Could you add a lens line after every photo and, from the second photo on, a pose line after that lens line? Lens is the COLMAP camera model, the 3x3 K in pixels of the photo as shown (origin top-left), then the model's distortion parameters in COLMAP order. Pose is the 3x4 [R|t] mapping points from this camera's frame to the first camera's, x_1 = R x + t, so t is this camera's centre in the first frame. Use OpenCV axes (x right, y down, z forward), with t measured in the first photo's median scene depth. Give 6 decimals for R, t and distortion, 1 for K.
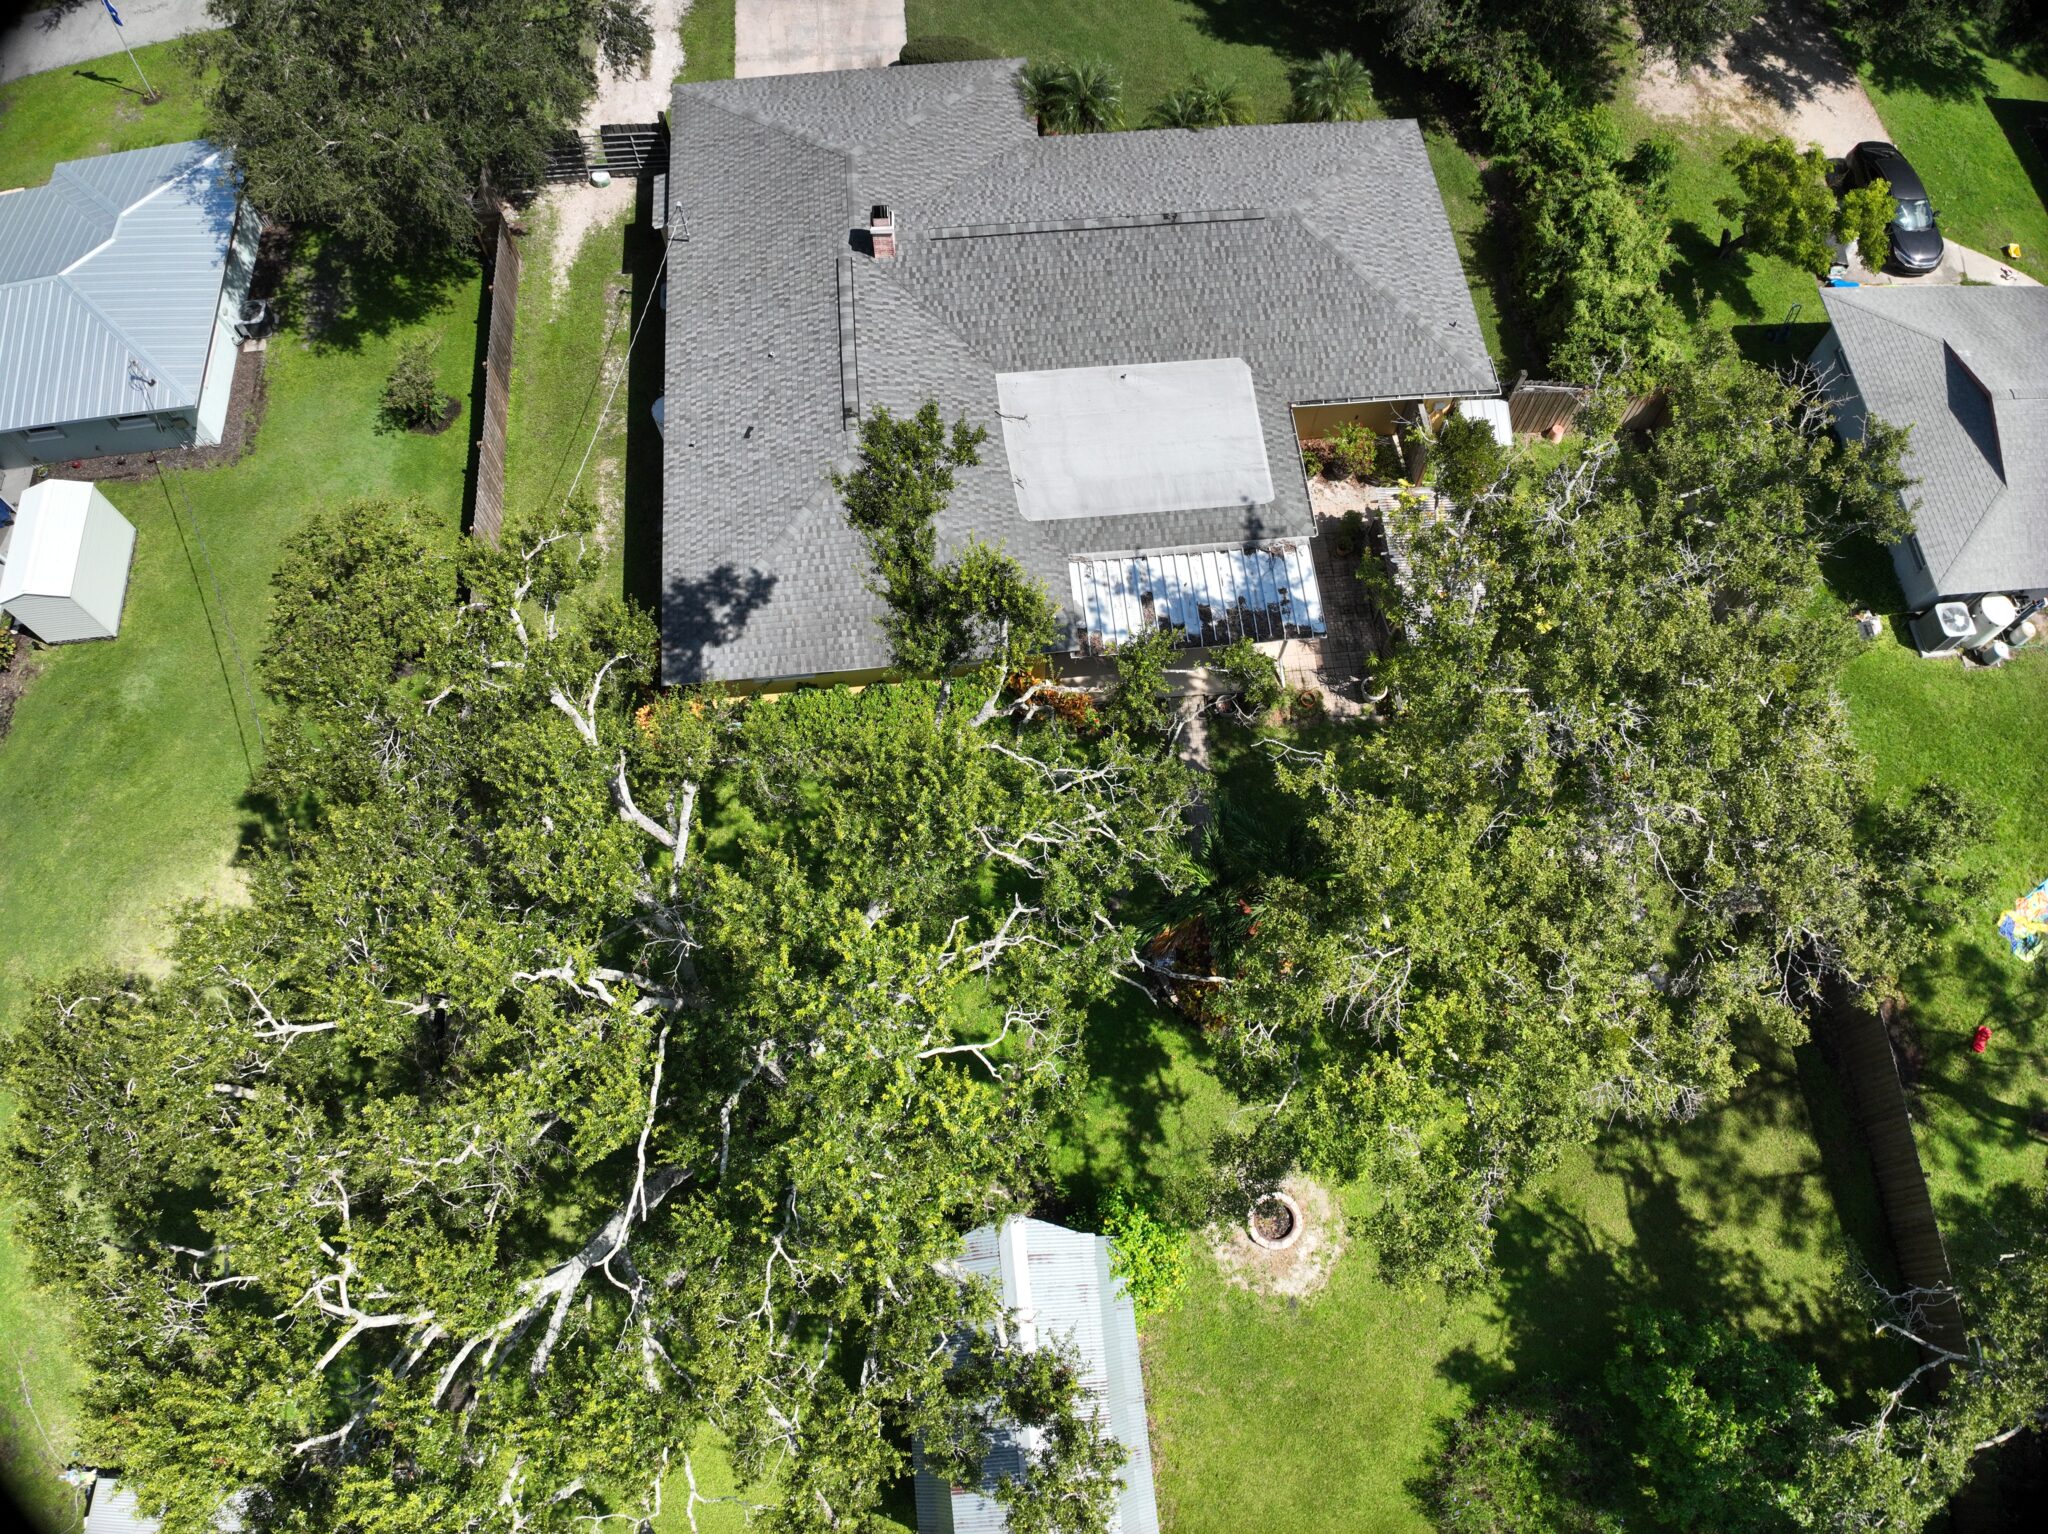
lens RADIAL K [[1448.2, 0, 1024.0], [0, 1448.2, 767.0], [0, 0, 1]] dist [-0.091743, -0.029807]
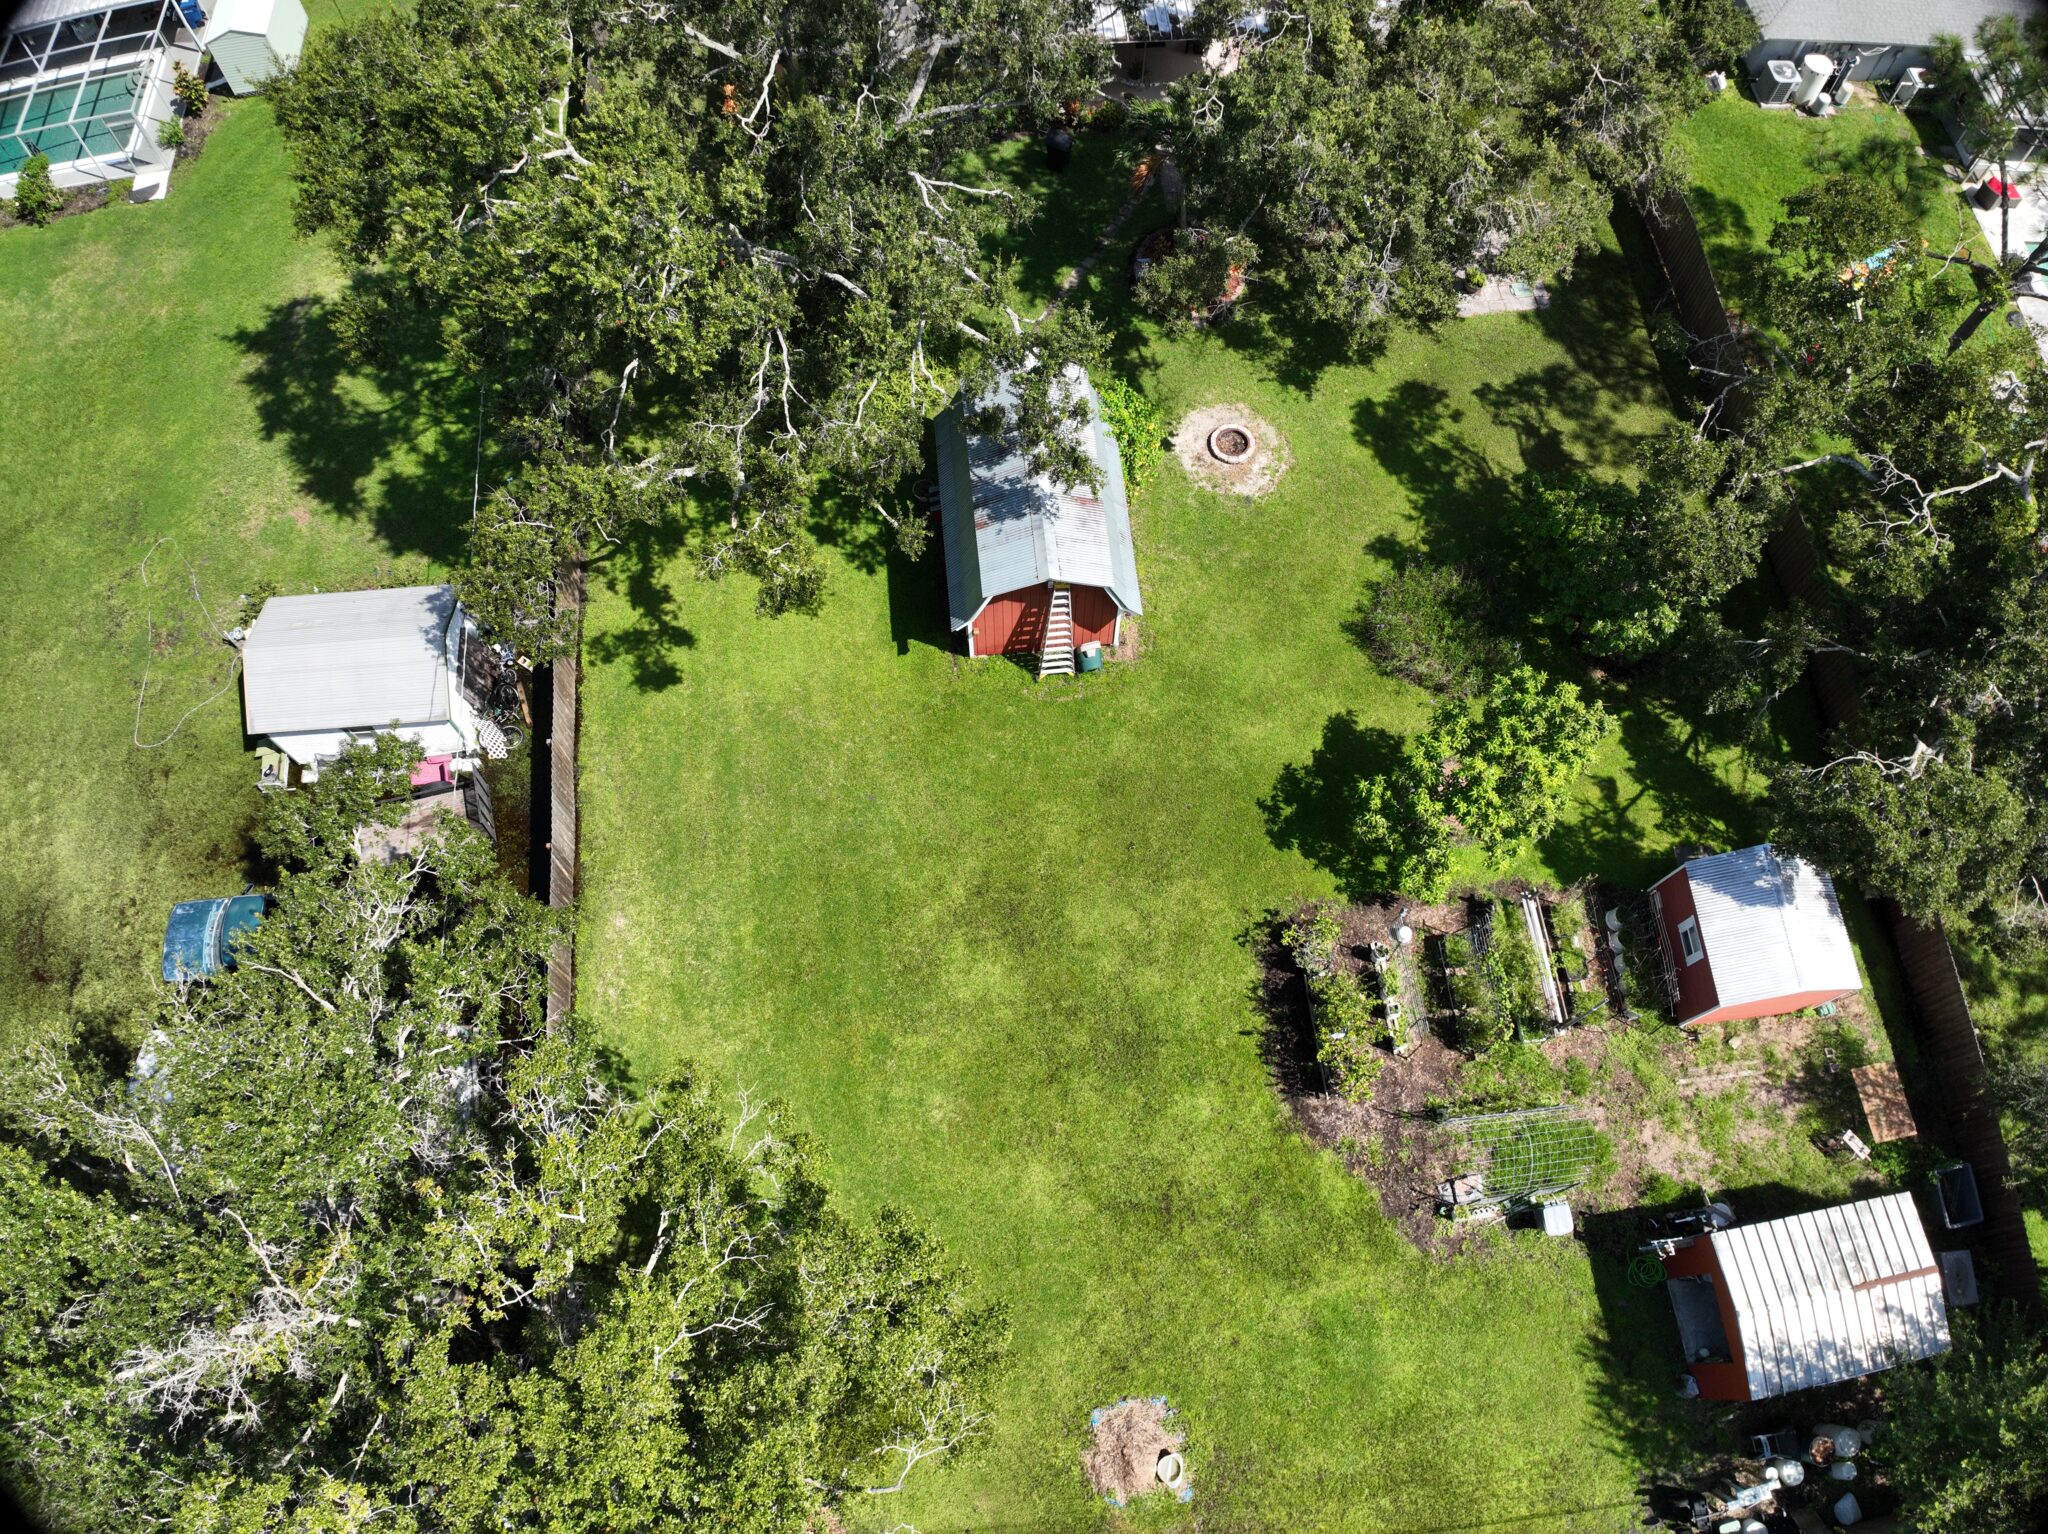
lens RADIAL K [[1448.2, 0, 1024.0], [0, 1448.2, 767.0], [0, 0, 1]] dist [-0.091743, -0.029807]
pose [[0.999994, -0.003345, -0.001169, -0.006009], [0.003350, 0.999985, 0.004338, 0.584686], [0.001155, -0.004342, 0.999990, -0.252560]]
